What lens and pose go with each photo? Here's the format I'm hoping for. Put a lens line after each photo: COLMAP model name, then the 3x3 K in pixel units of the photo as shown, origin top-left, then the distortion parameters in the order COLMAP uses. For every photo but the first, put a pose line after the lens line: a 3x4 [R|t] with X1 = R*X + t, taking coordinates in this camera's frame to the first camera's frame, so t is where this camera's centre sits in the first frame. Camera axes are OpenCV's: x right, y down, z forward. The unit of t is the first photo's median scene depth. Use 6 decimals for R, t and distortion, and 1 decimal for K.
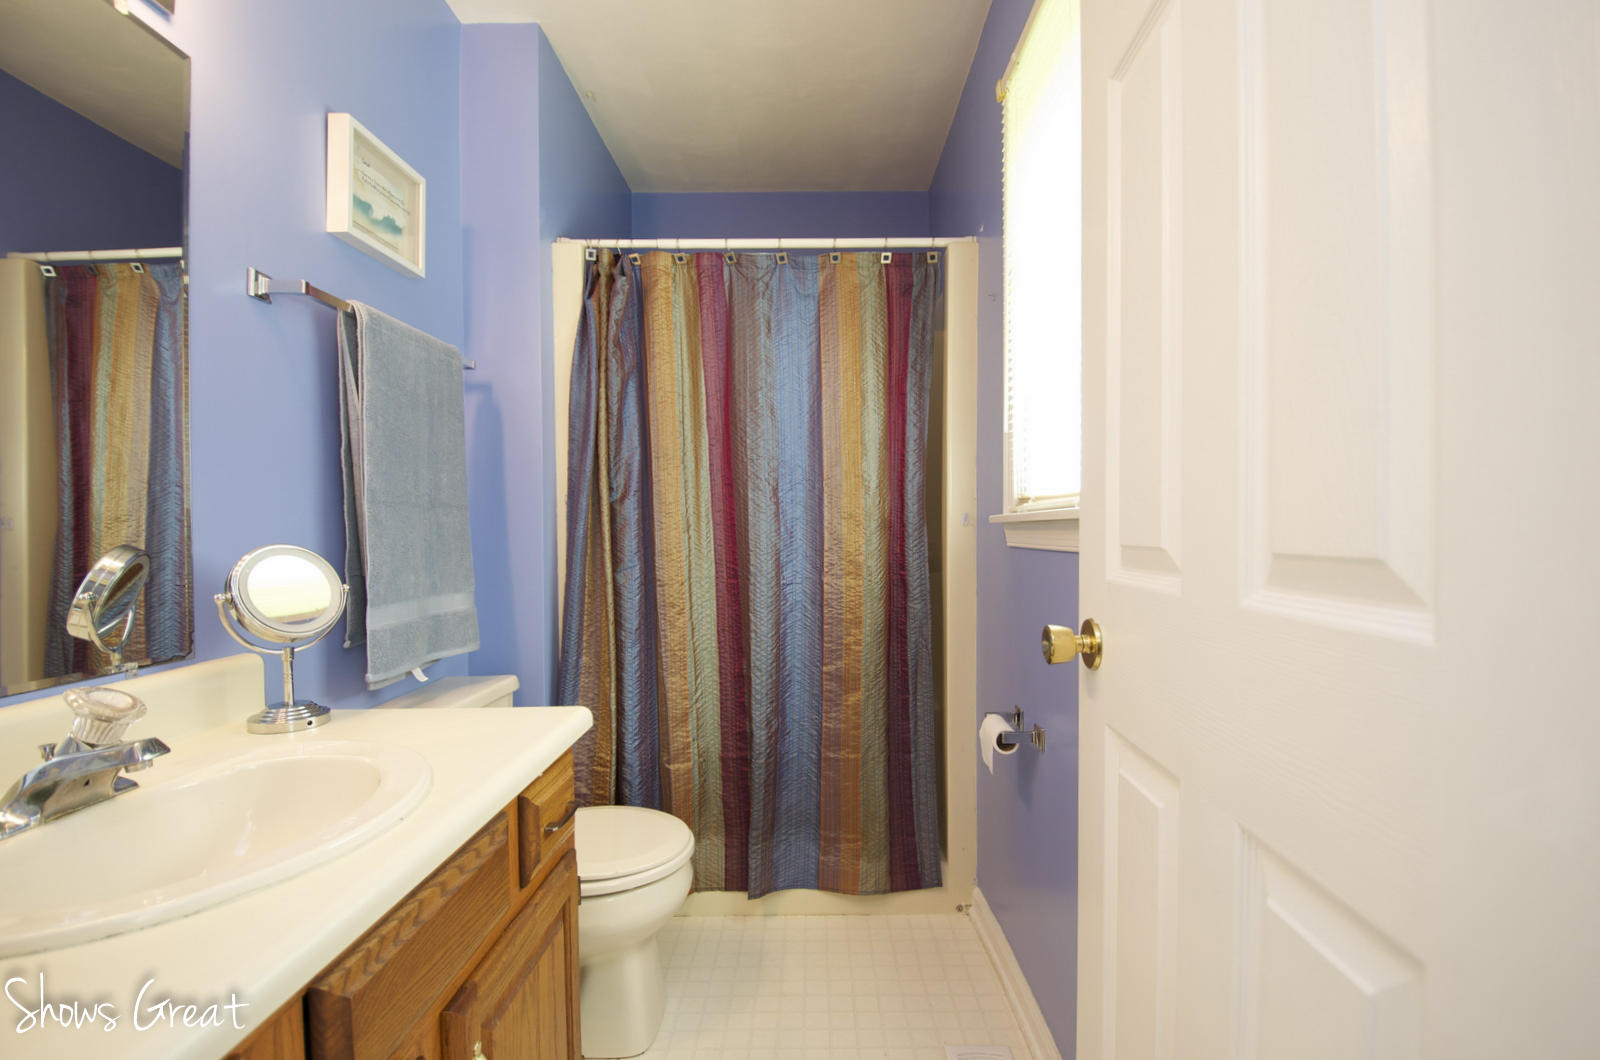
lens RADIAL K [[705.0, 0, 812.8], [0, 705.0, 540.3], [0, 0, 1]] dist [0.016388, -0.024080]
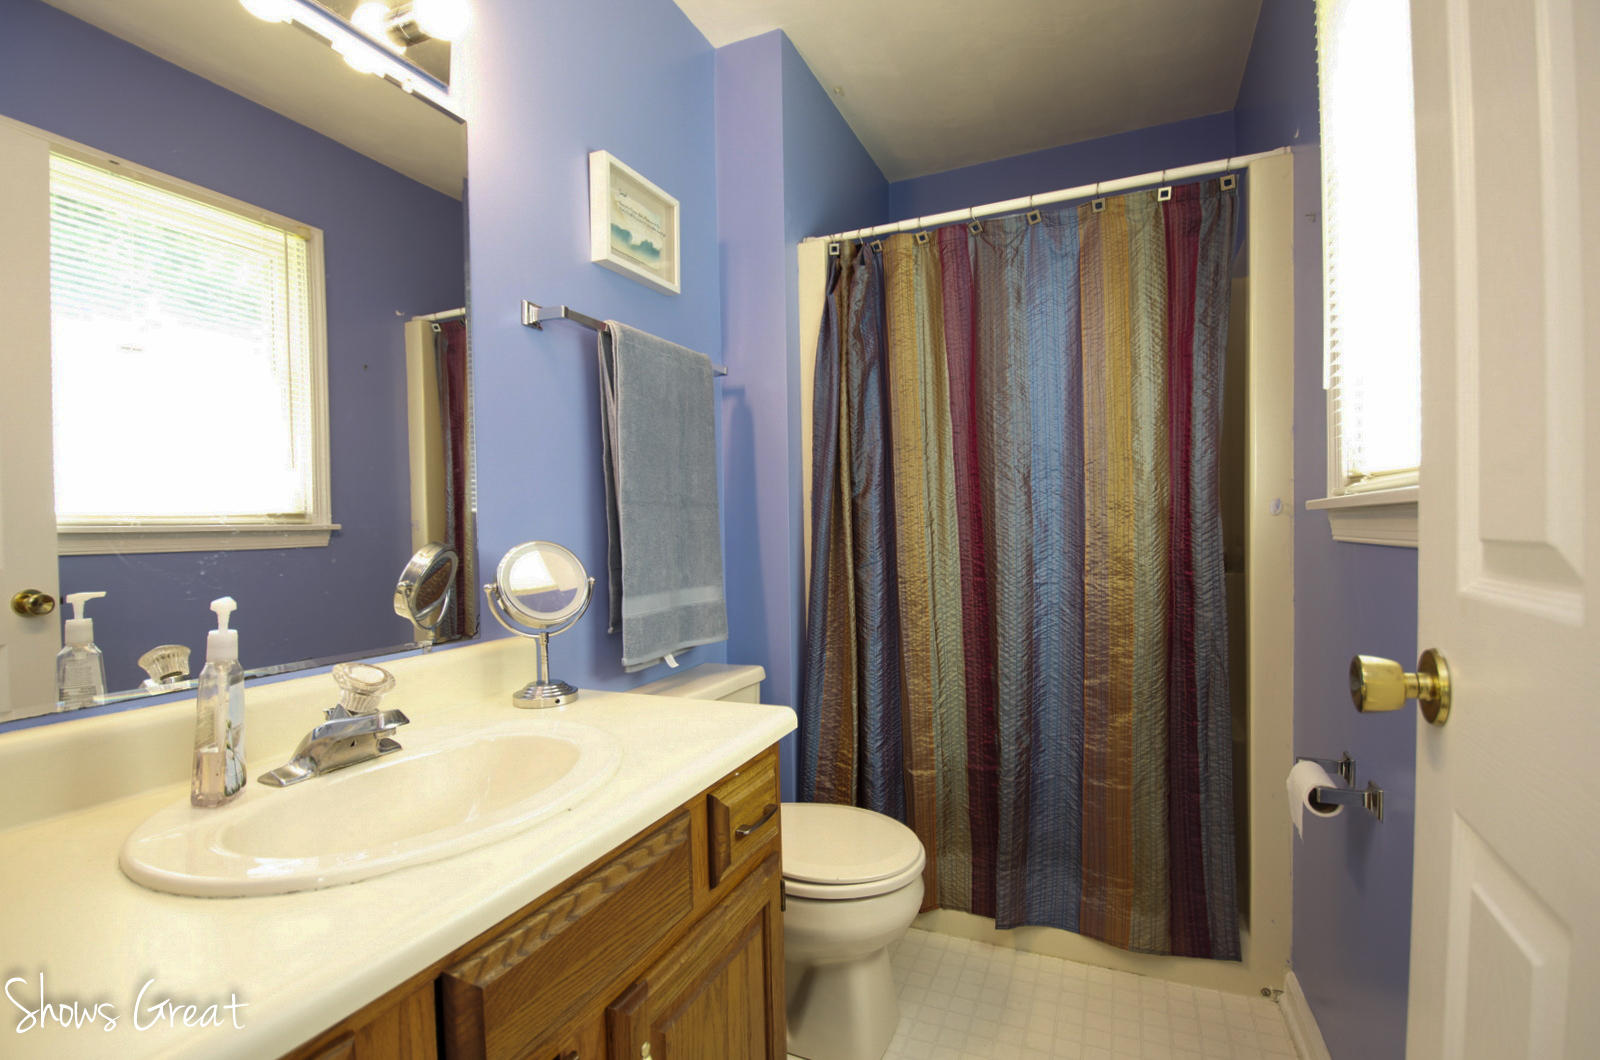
lens RADIAL K [[705.0, 0, 812.8], [0, 705.0, 540.3], [0, 0, 1]] dist [0.016388, -0.024080]
pose [[0.919144, -0.003227, -0.393907, 0.060258], [0.006068, 0.999964, 0.005965, 0.000381], [0.393874, -0.007873, 0.919131, 0.083668]]
